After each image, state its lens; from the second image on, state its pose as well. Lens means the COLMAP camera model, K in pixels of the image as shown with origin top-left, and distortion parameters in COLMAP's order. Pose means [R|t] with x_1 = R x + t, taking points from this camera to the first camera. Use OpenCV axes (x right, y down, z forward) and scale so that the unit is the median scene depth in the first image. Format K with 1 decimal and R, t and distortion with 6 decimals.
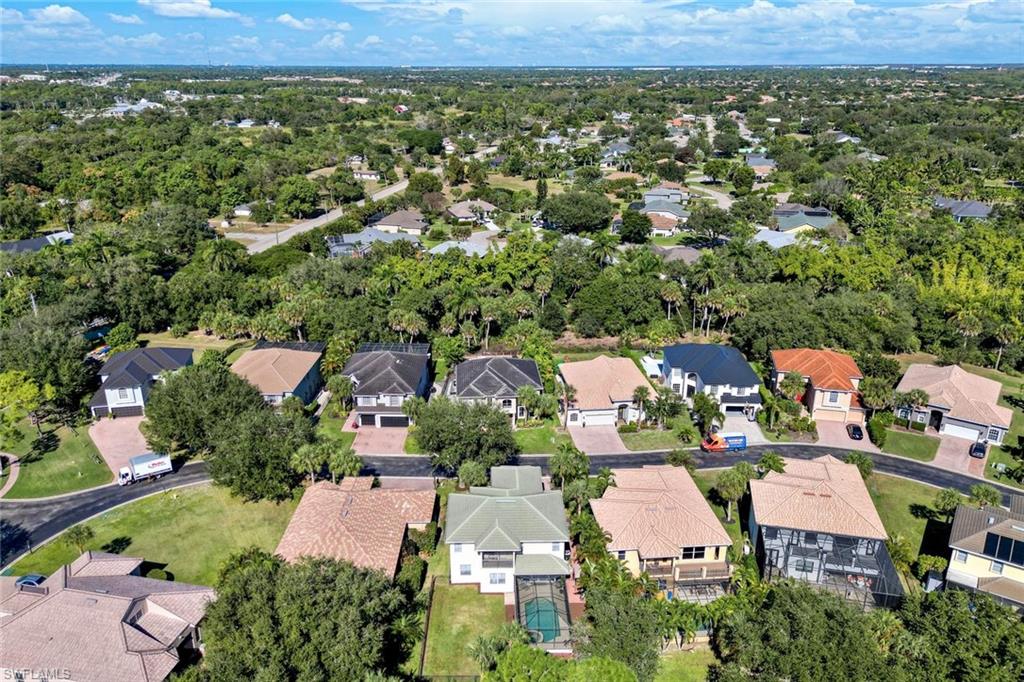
lens RADIAL K [[755.6, 0, 509.7], [0, 755.6, 346.0], [0, 0, 1]] dist [0.088502, -0.097522]
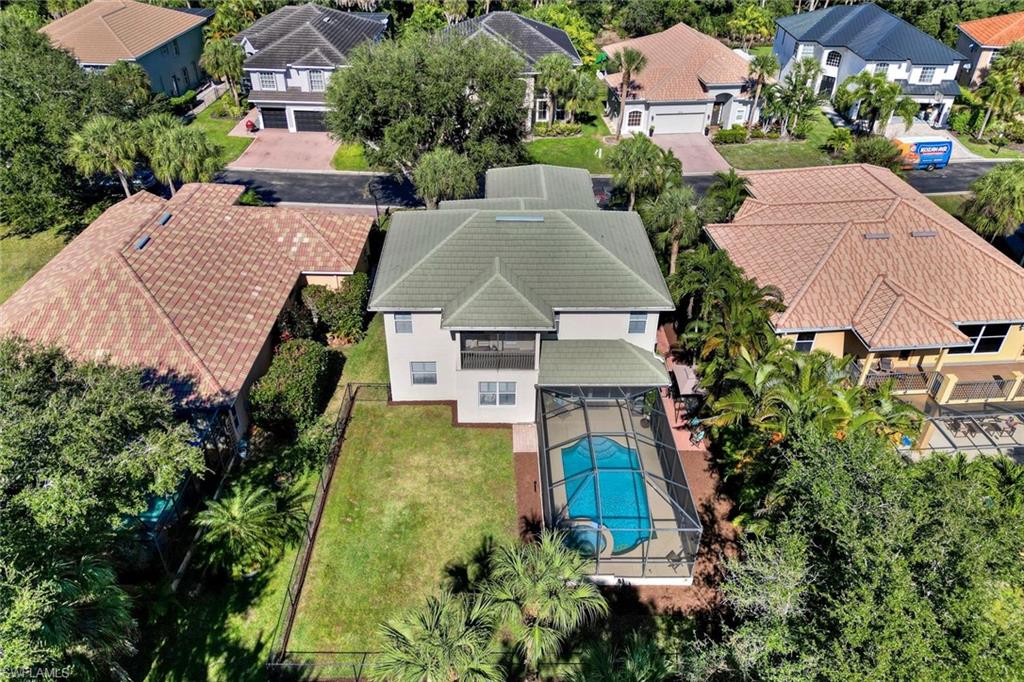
lens RADIAL K [[738.8, 0, 511.6], [0, 738.8, 319.6], [0, 0, 1]] dist [0.084137, -0.087573]
pose [[0.999944, 0.010468, -0.001656, -0.007643], [-0.009848, 0.975510, 0.219735, 0.169974], [0.003916, -0.219706, 0.975558, 0.590987]]
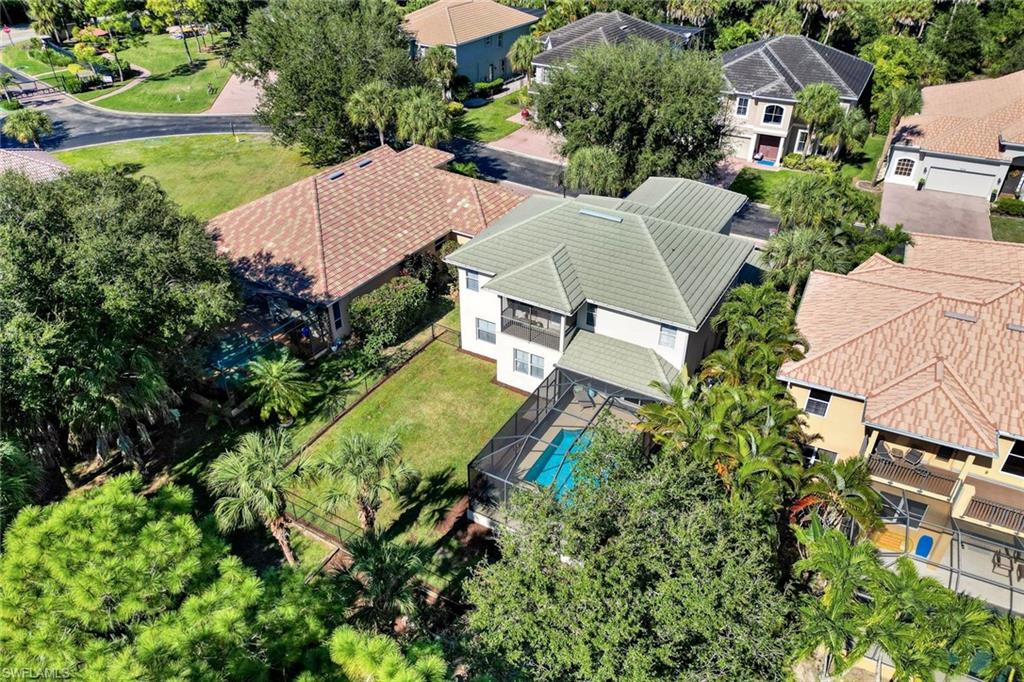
lens RADIAL K [[755.6, 0, 509.7], [0, 755.6, 346.0], [0, 0, 1]] dist [0.088502, -0.097522]
pose [[0.853037, 0.289382, -0.434265, 0.167122], [-0.185190, 0.945869, 0.266527, 0.169011], [0.487886, -0.146935, 0.860452, 0.581097]]
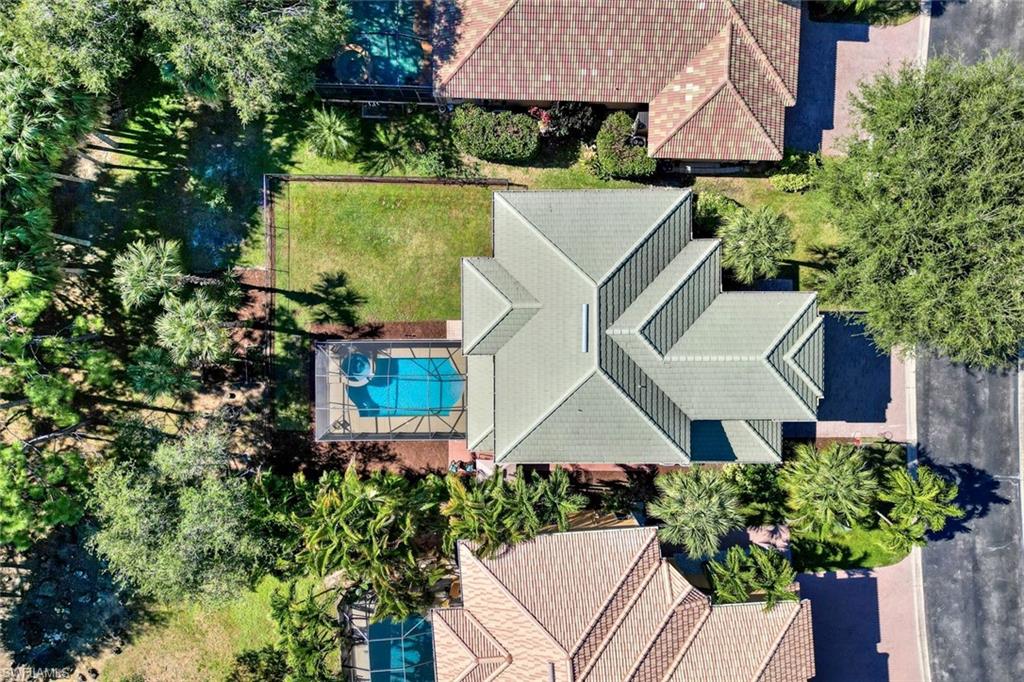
lens RADIAL K [[755.6, 0, 509.7], [0, 755.6, 346.0], [0, 0, 1]] dist [0.088502, -0.097522]
pose [[-0.026117, 0.999472, 0.019317, 0.000069], [-0.351183, -0.027265, 0.935910, -0.172503], [0.935943, 0.017659, 0.351710, 0.819036]]
